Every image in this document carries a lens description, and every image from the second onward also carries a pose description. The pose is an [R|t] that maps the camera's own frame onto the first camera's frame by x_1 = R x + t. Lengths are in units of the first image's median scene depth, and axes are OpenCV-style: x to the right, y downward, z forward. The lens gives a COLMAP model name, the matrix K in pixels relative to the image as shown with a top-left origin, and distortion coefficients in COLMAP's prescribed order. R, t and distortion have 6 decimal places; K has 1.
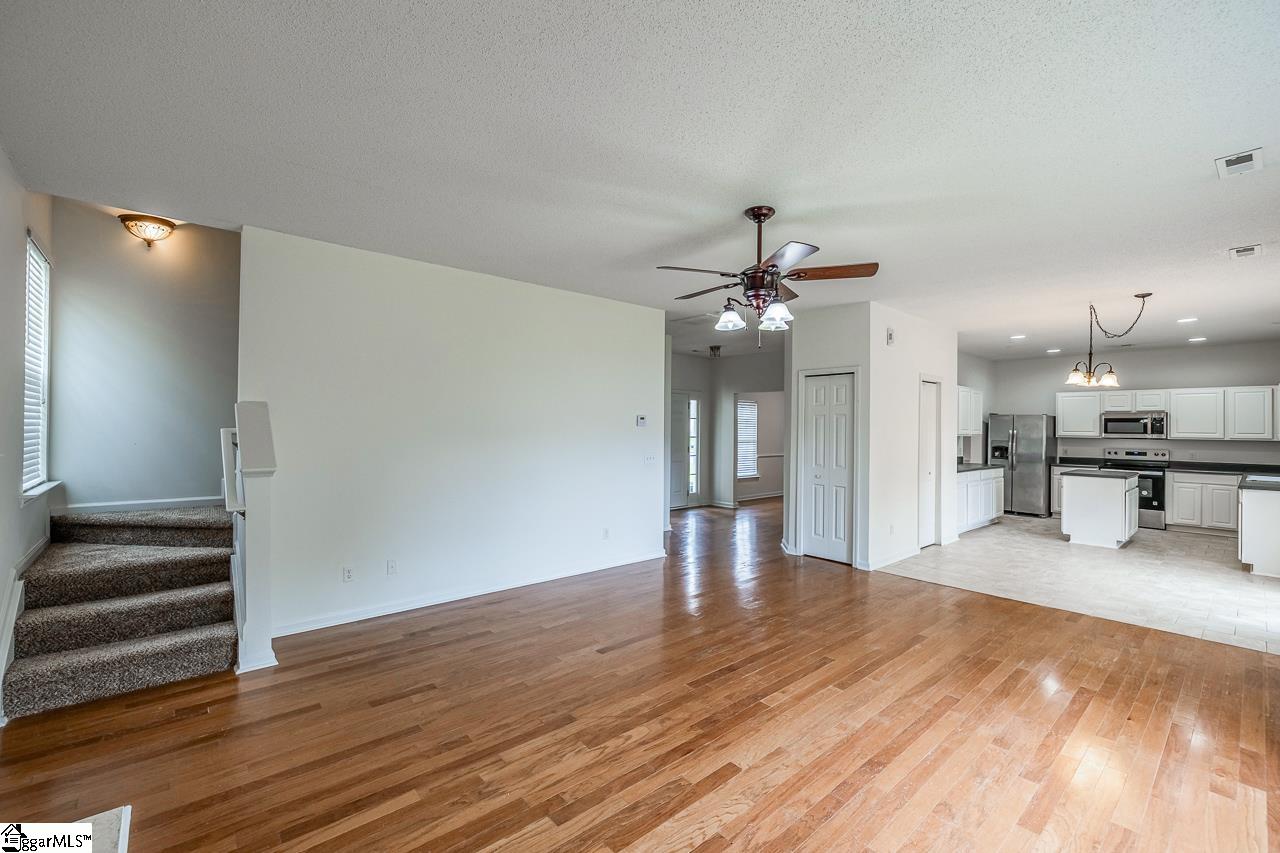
lens RADIAL K [[537.6, 0, 640.3], [0, 537.6, 423.4], [0, 0, 1]] dist [-0.000540, 0.000100]
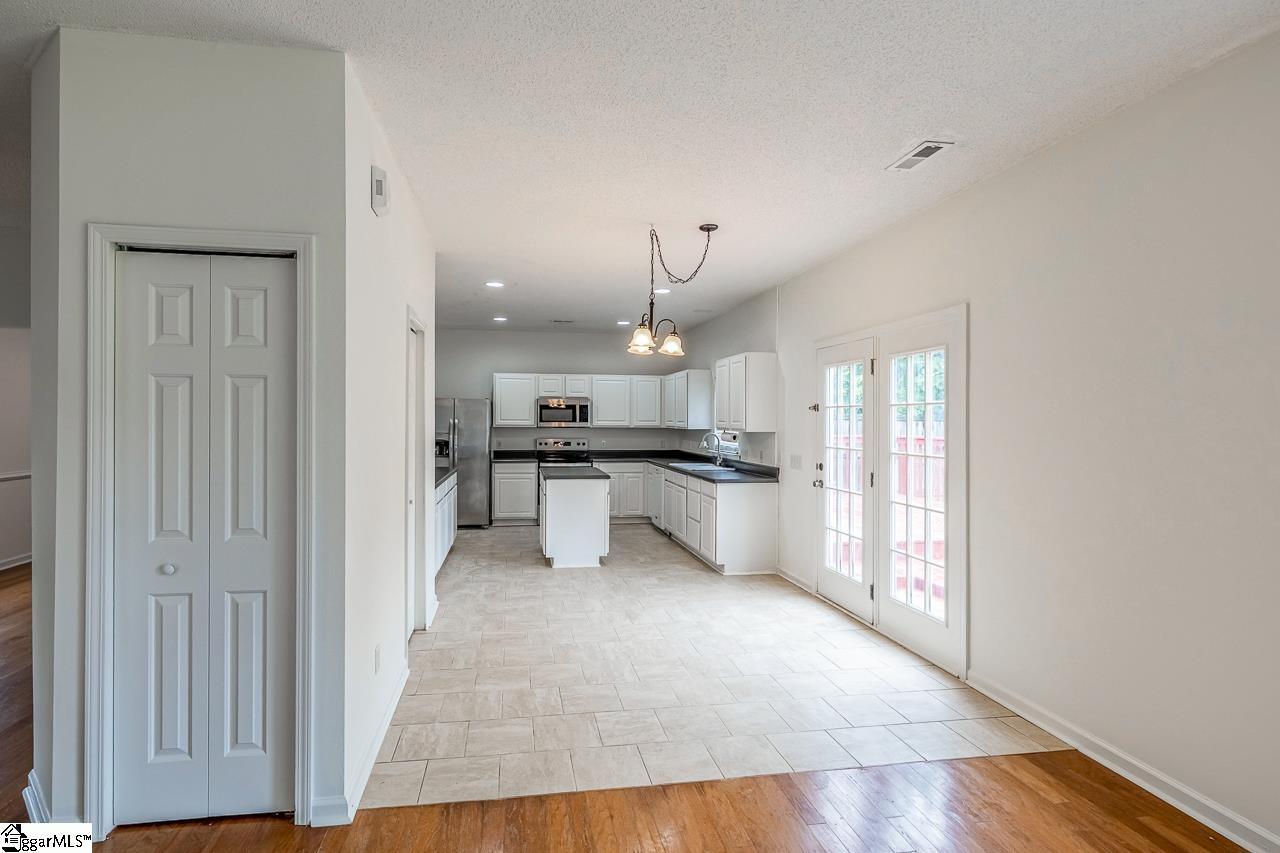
lens RADIAL K [[582.5, 0, 595.0], [0, 582.5, 423.6], [0, 0, 1]] dist [0.000248, -0.000081]
pose [[0.551957, -0.011202, 0.833797, 0.138742], [-0.006627, 0.999819, 0.017819, 0.004100], [-0.833846, -0.015361, 0.551783, 0.454600]]
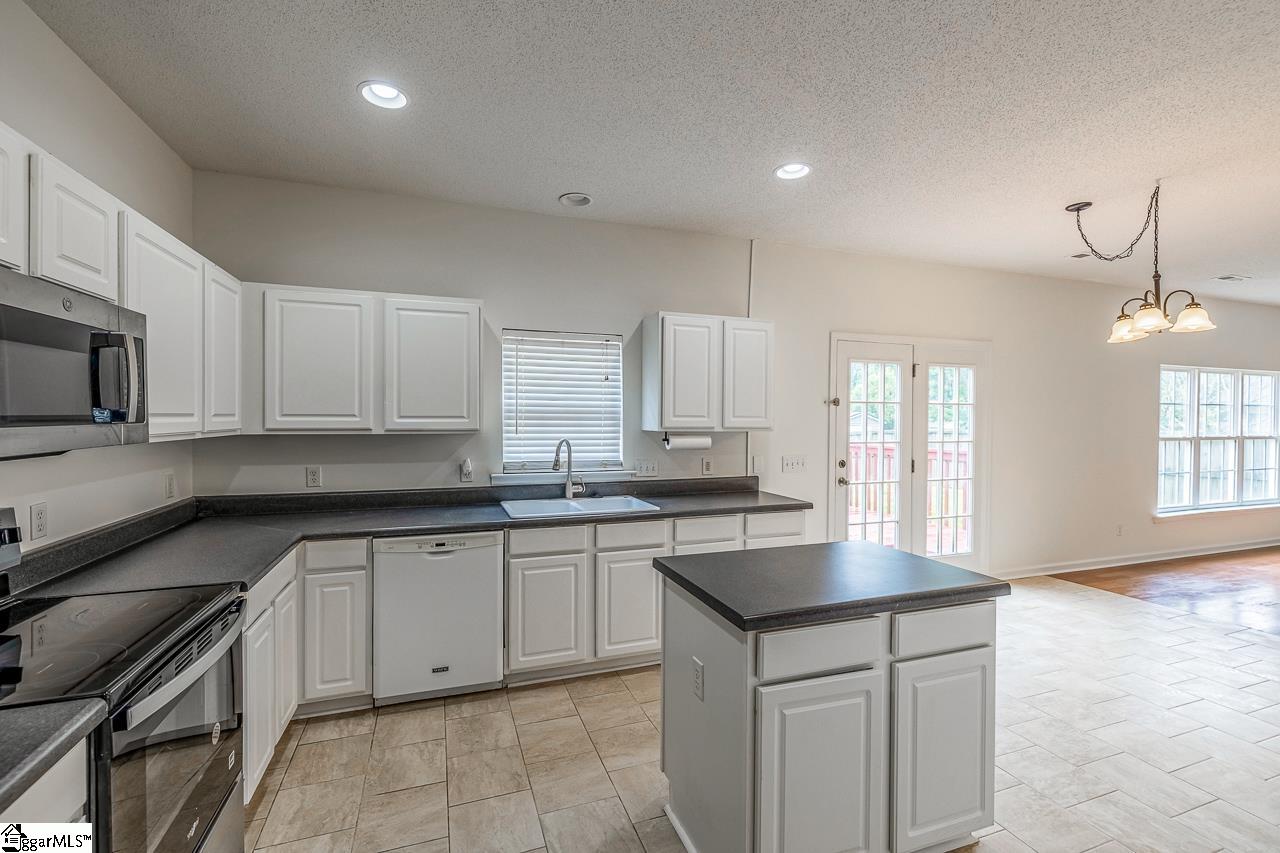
lens RADIAL K [[537.6, 0, 624.0], [0, 537.6, 420.8], [0, 0, 1]] dist [0.000824, 0.000109]
pose [[-0.923398, -0.017420, 0.383449, 0.773050], [-0.016965, 0.999846, 0.004570, 0.016326], [-0.383470, -0.002285, -0.923551, 1.175379]]
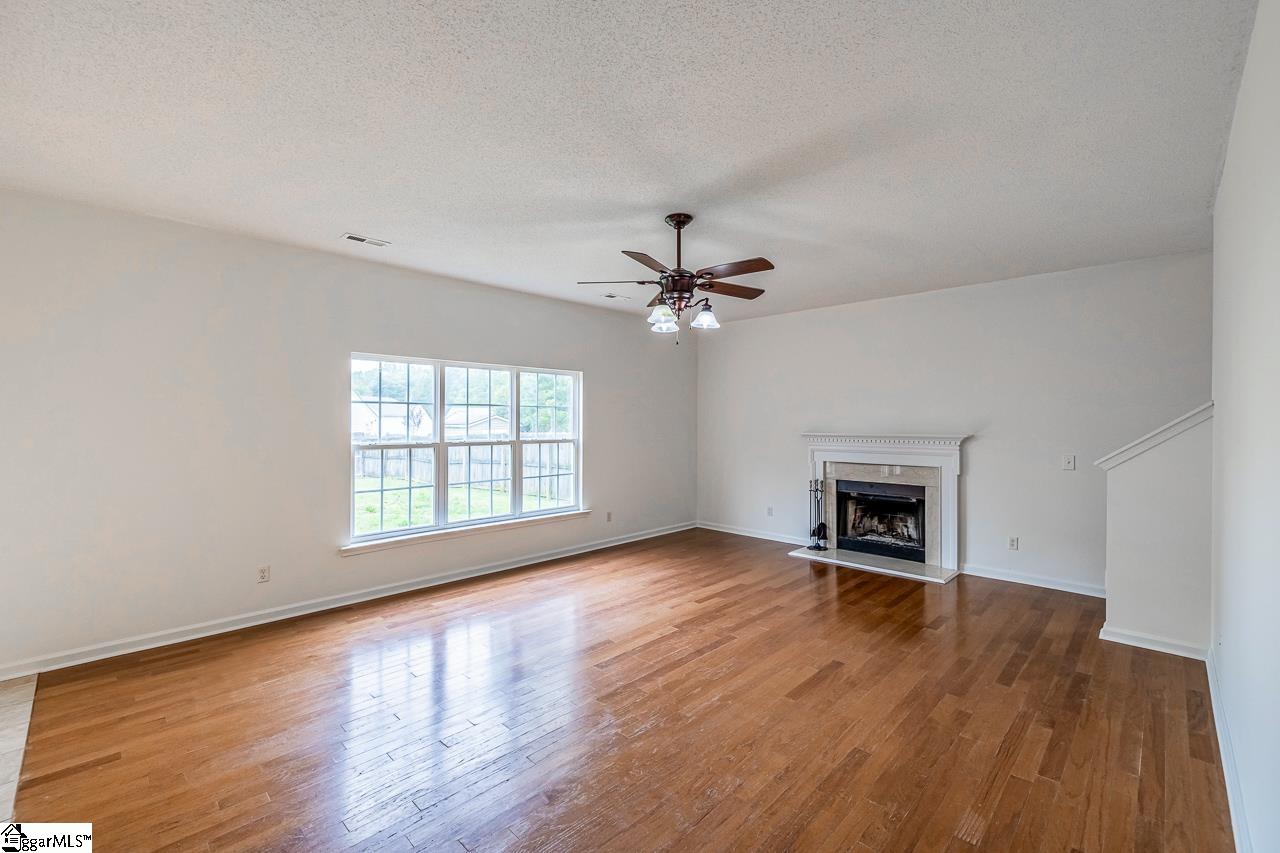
lens RADIAL K [[549.3, 0, 630.9], [0, 549.3, 420.3], [0, 0, 1]] dist [-0.002175, 0.000082]
pose [[-0.998070, -0.012884, -0.060749, 0.151870], [-0.012504, 0.999900, -0.006636, 0.004472], [0.060828, -0.005863, -0.998131, 0.832165]]
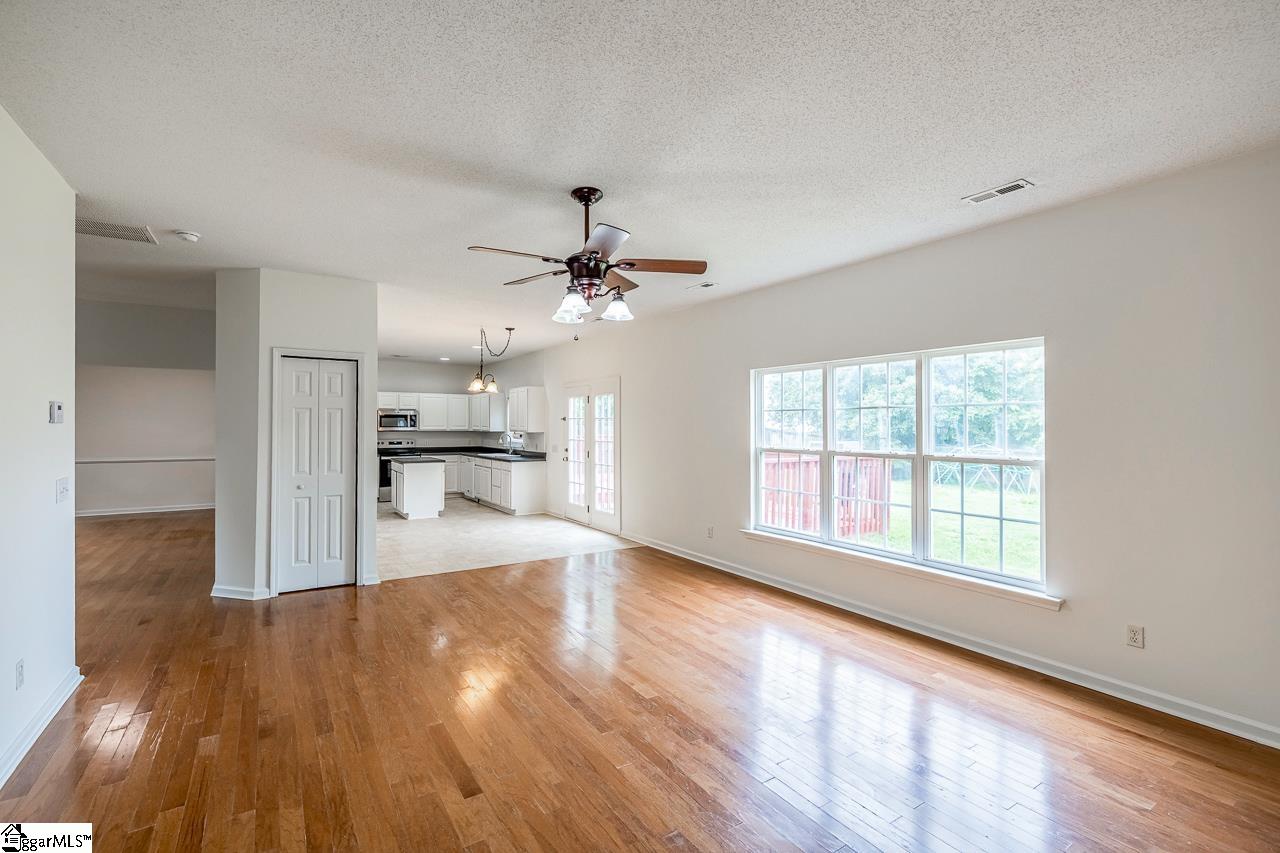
lens RADIAL K [[549.0, 0, 611.7], [0, 549.0, 423.7], [0, 0, 1]] dist [-0.003769, -0.000274]
pose [[0.172465, -0.004587, 0.985005, -0.283971], [-0.009464, 0.999935, 0.006313, -0.001651], [-0.984970, -0.010411, 0.172410, 0.316816]]
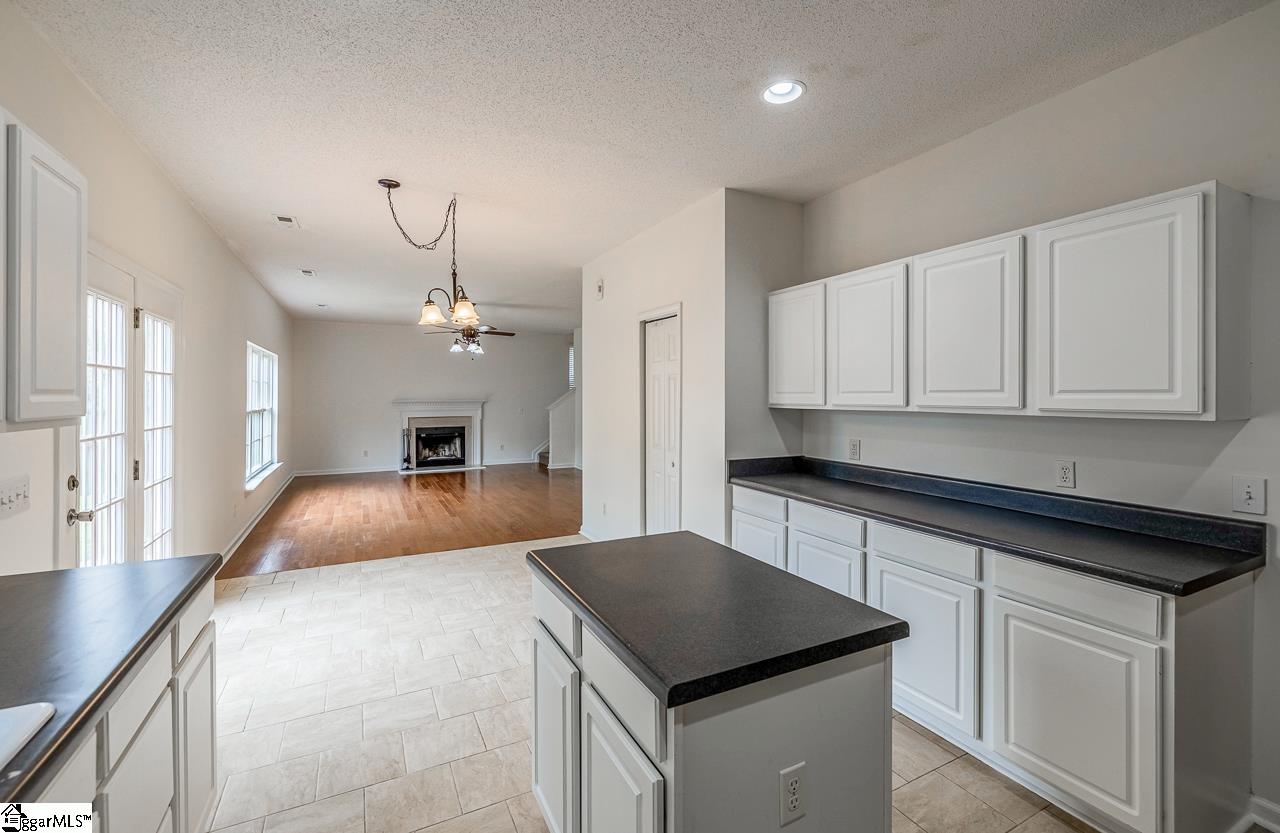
lens RADIAL K [[563.5, 0, 649.8], [0, 563.5, 395.6], [0, 0, 1]] dist [0.001323, 0.000079]
pose [[-0.239933, -0.008707, -0.970750, 0.990469], [0.004859, 0.999936, -0.010170, 0.017626], [0.970777, -0.007157, -0.239876, 0.956062]]
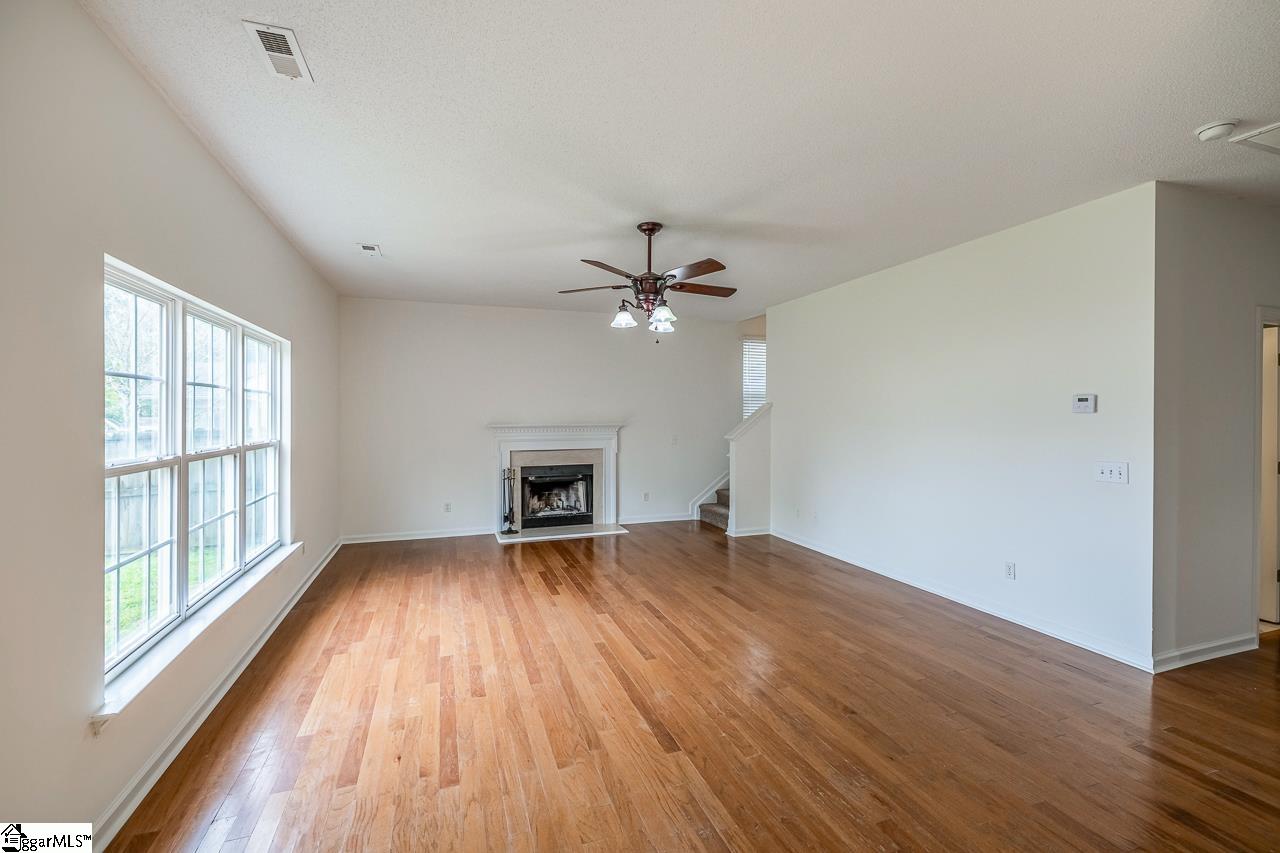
lens RADIAL K [[549.3, 0, 630.9], [0, 549.3, 420.3], [0, 0, 1]] dist [-0.002175, 0.000082]
pose [[-0.378317, 0.000480, -0.925676, 0.531738], [0.003425, 0.999994, -0.000882, 0.008317], [0.925670, -0.003504, -0.378317, 0.564237]]
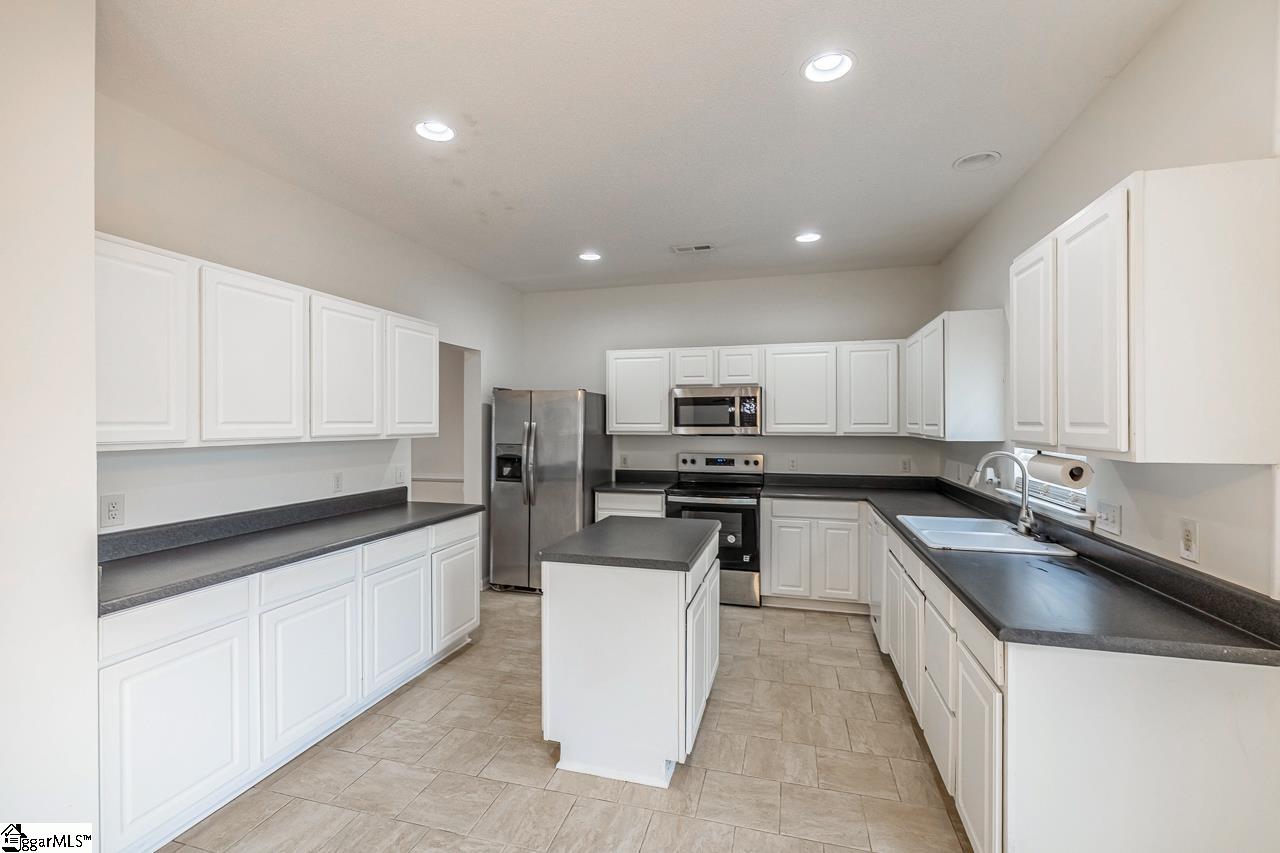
lens RADIAL K [[567.2, 0, 622.3], [0, 567.2, 423.4], [0, 0, 1]] dist [-0.000731, 0.000002]
pose [[0.845607, -0.010518, 0.533702, 0.585631], [0.004740, 0.999914, 0.012196, 0.009599], [-0.533784, -0.007783, 0.845585, 0.623096]]
